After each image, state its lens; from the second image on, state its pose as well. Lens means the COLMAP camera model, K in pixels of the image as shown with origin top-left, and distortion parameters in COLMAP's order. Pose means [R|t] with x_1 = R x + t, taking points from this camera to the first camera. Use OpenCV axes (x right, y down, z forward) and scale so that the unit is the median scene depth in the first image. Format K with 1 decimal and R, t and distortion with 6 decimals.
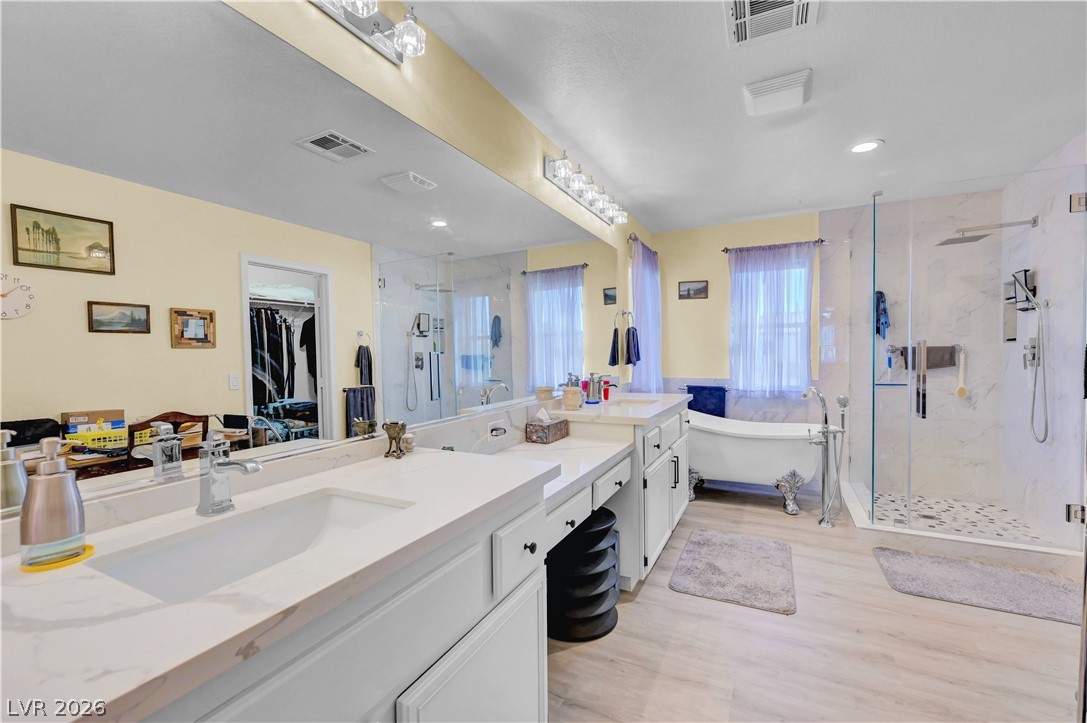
lens RADIAL K [[457.9, 0, 551.7], [0, 457.9, 359.0], [0, 0, 1]] dist [0.004617, 0.000234]
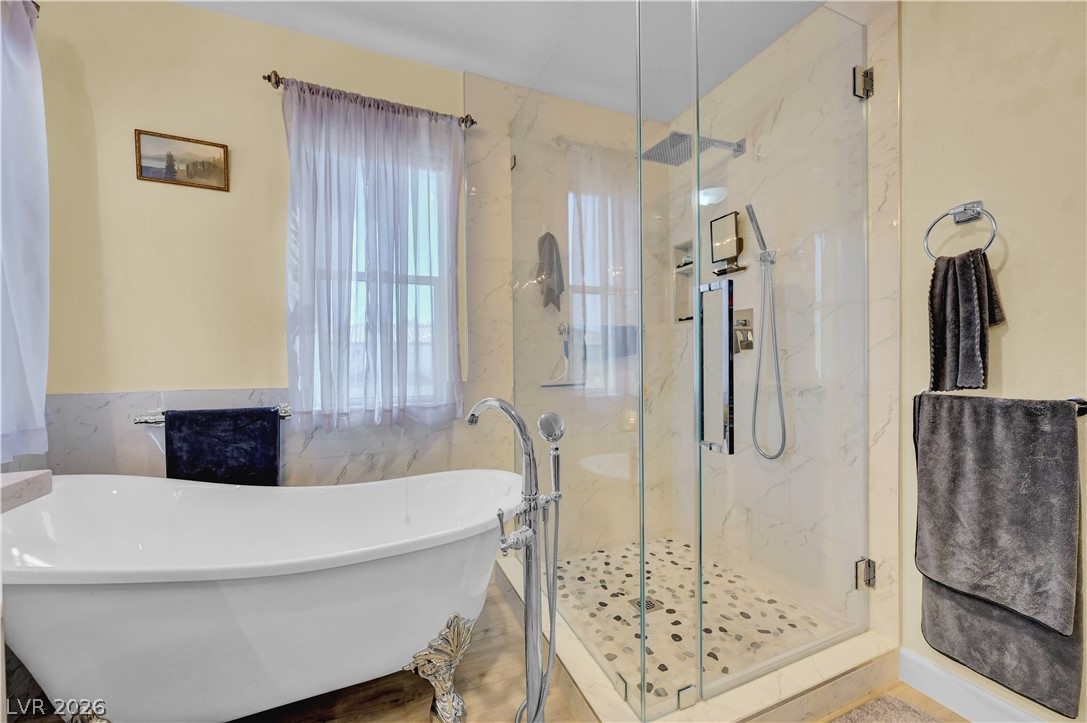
lens RADIAL K [[425.2, 0, 547.5], [0, 425.2, 366.5], [0, 0, 1]] dist [-0.001394, -0.000435]
pose [[0.652886, -0.007037, 0.757424, 0.259032], [0.014377, 0.999892, -0.003104, 0.029291], [-0.757320, 0.012916, 0.652916, 0.589412]]
